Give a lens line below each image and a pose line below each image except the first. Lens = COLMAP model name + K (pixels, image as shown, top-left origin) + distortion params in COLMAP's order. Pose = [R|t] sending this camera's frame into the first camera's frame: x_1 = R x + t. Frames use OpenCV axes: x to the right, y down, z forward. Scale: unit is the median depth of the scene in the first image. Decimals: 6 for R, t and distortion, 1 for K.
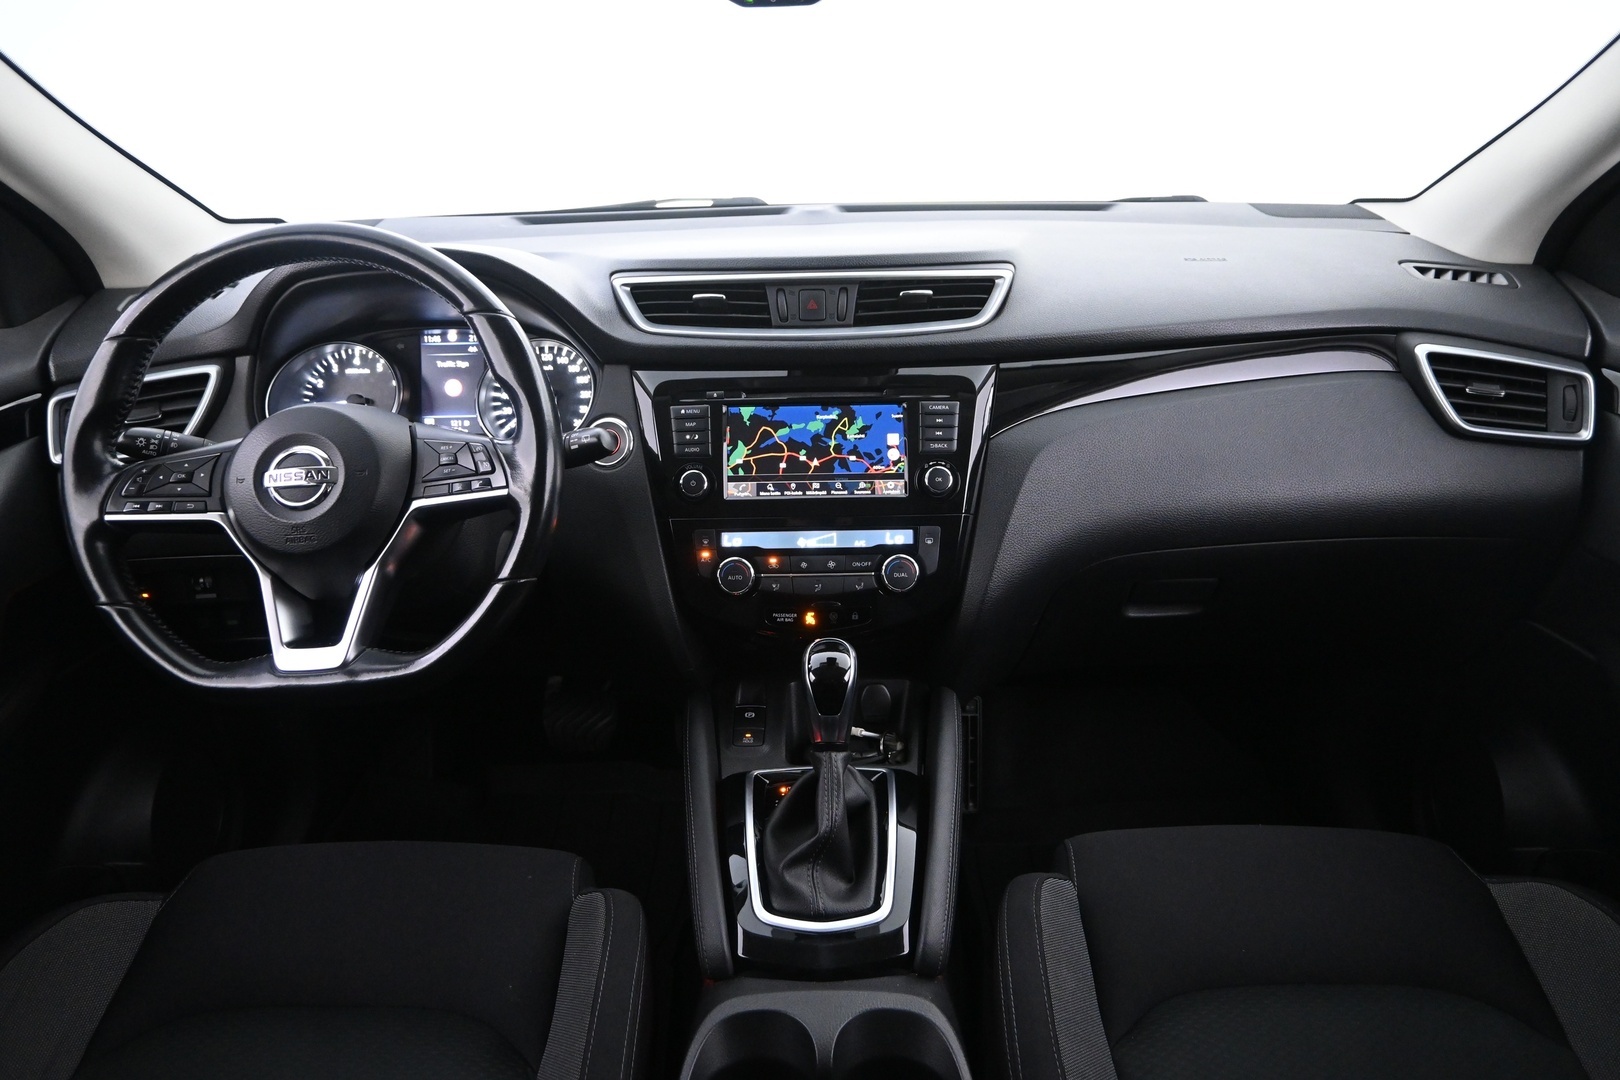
lens RADIAL K [[1112.6, 0, 820.3], [0, 1112.6, 531.9], [0, 0, 1]] dist [-0.023832, -0.004740]
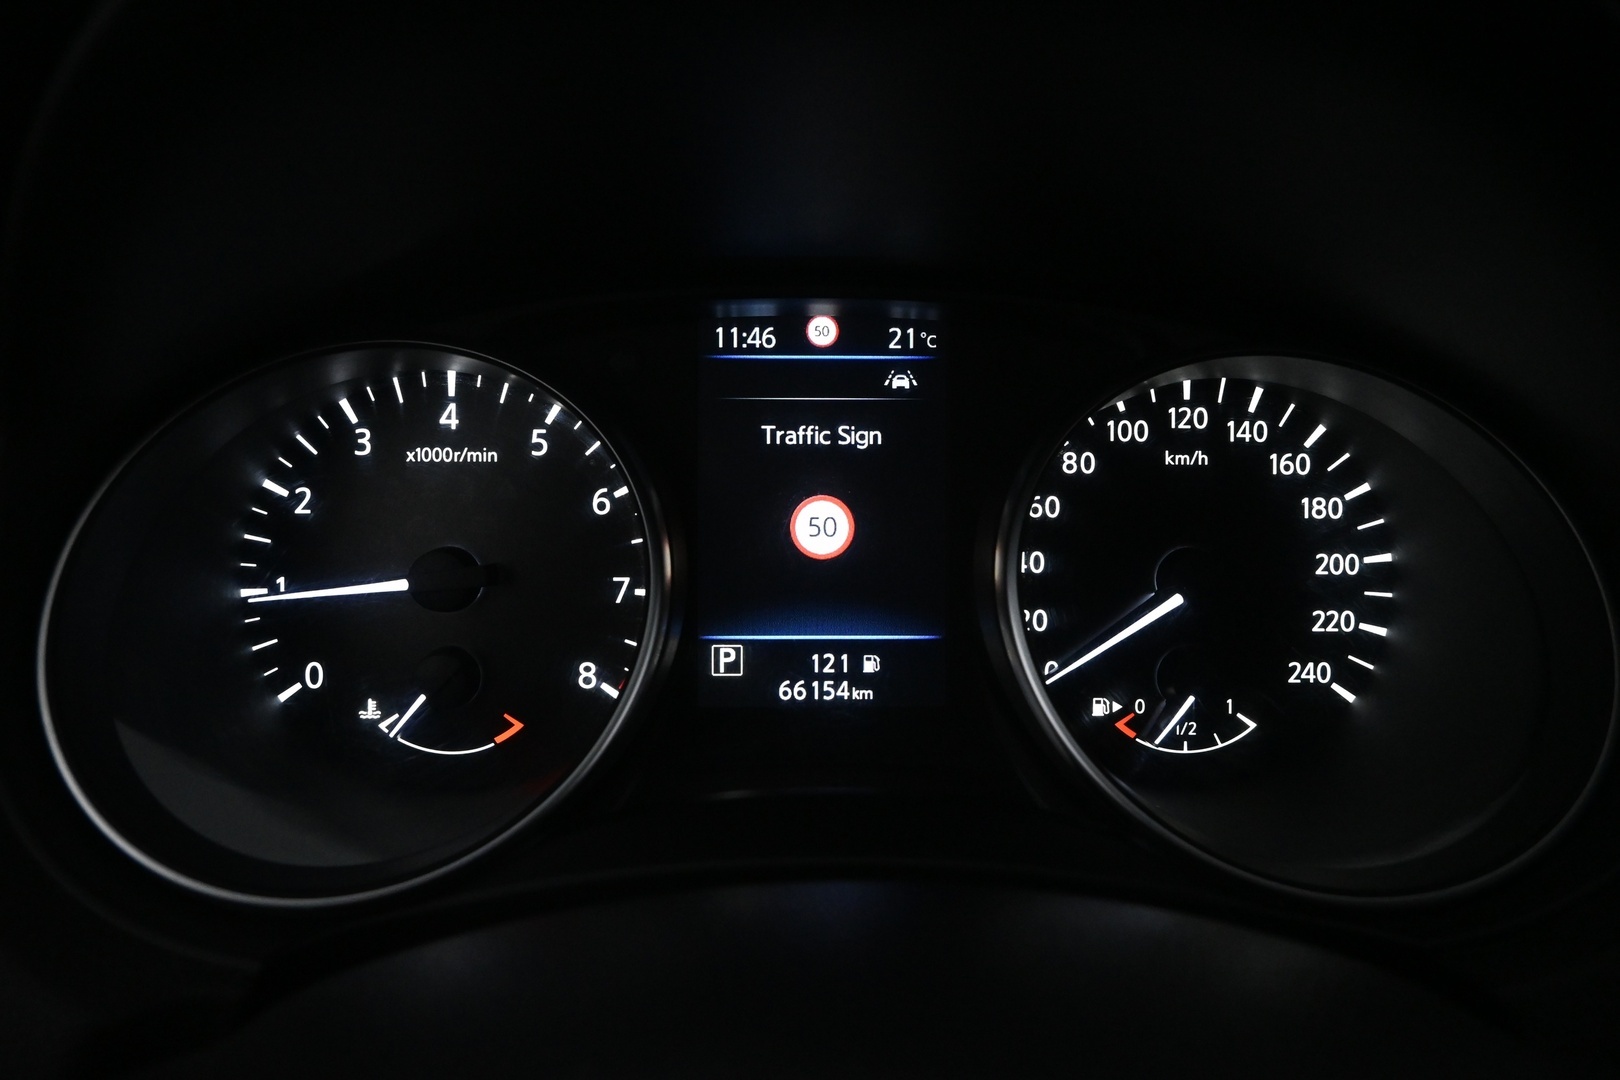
lens RADIAL K [[1112.6, 0, 804.5], [0, 1112.6, 539.7], [0, 0, 1]] dist [-0.023832, -0.004740]
pose [[0.999701, 0.017305, 0.017268, -0.384258], [-0.017052, 0.999747, -0.014697, -0.139307], [-0.017518, 0.014398, 0.999743, 0.837145]]
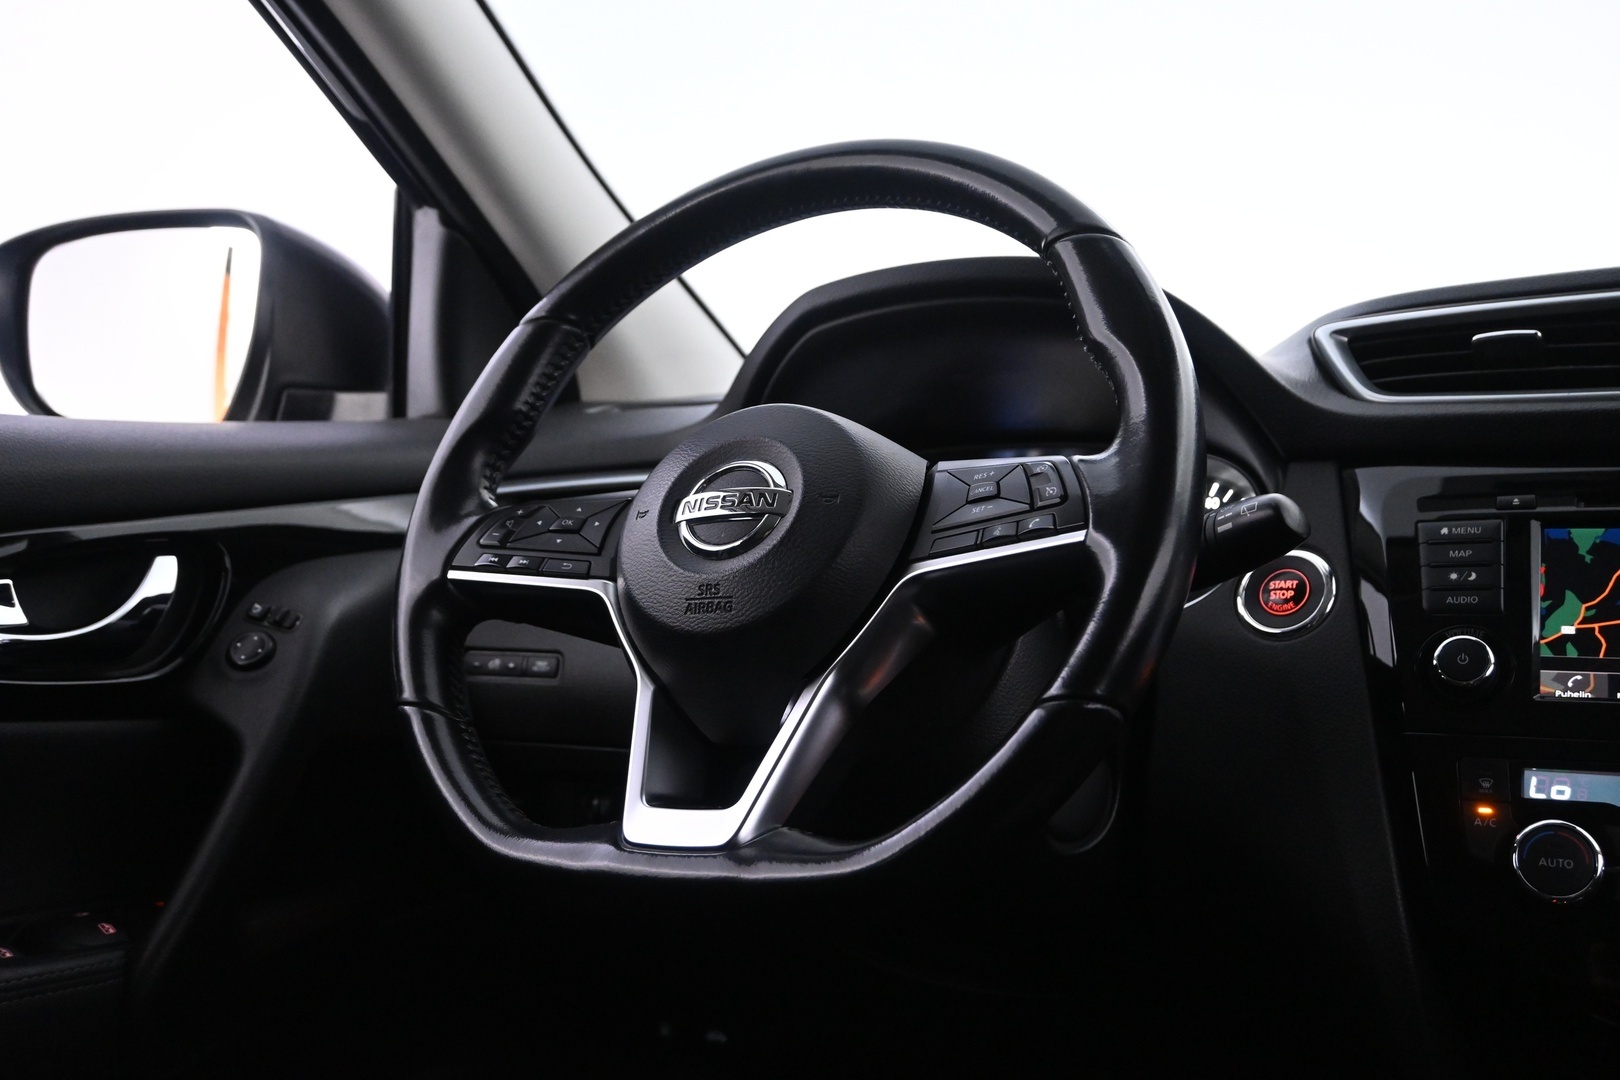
lens RADIAL K [[1453.8, 0, 803.0], [0, 1453.8, 542.8], [0, 0, 1]] dist [-0.013976, -0.000758]
pose [[0.881302, 0.014183, -0.472341, -0.069684], [-0.184999, 0.930125, -0.317244, 0.161231], [0.434837, 0.366970, 0.822344, 0.334510]]
